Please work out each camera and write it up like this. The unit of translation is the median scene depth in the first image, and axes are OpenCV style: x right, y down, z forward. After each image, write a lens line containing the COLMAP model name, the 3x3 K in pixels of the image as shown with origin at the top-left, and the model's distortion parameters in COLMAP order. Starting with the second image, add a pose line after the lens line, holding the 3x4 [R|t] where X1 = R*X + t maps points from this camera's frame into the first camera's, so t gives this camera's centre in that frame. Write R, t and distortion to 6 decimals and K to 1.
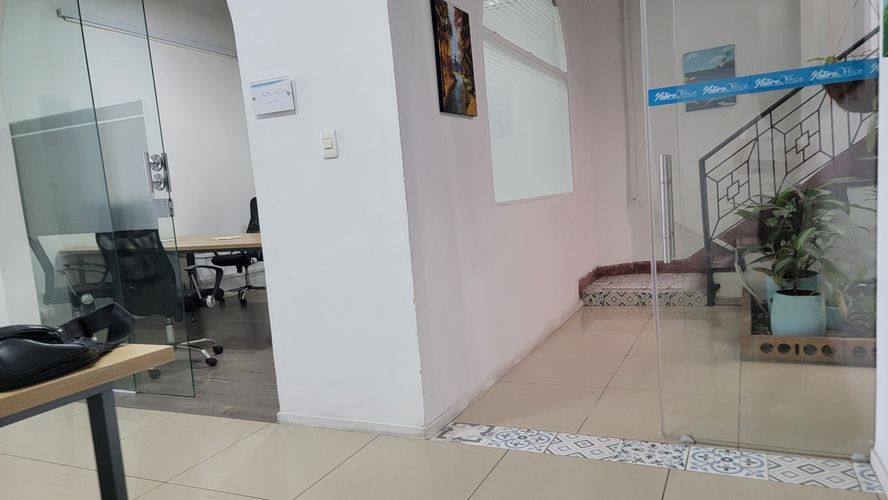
lens RADIAL K [[613.4, 0, 444.0], [0, 613.4, 250.0], [0, 0, 1]] dist [0.091125, -0.076793]
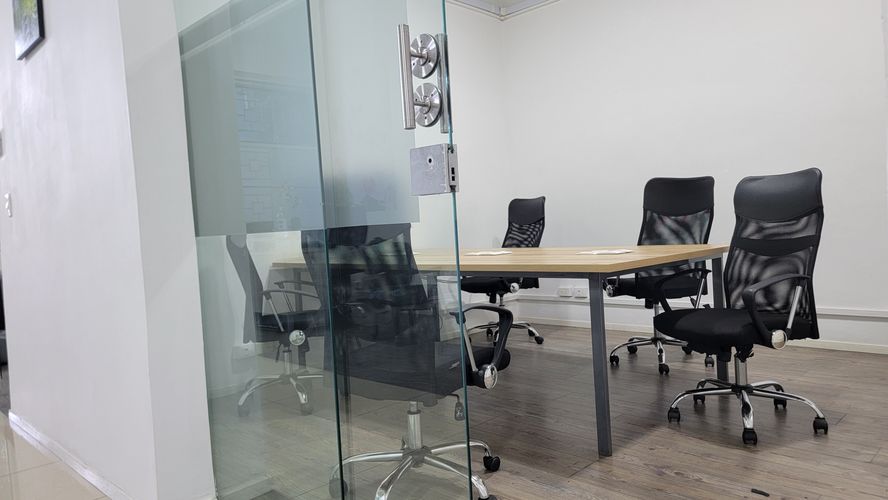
lens RADIAL K [[613.4, 0, 444.0], [0, 613.4, 250.0], [0, 0, 1]] dist [0.091125, -0.076793]
pose [[0.944547, 0.040107, -0.325917, -0.310076], [-0.051158, 0.998367, -0.025403, -0.006545], [0.324366, 0.040668, 0.945057, 0.624657]]
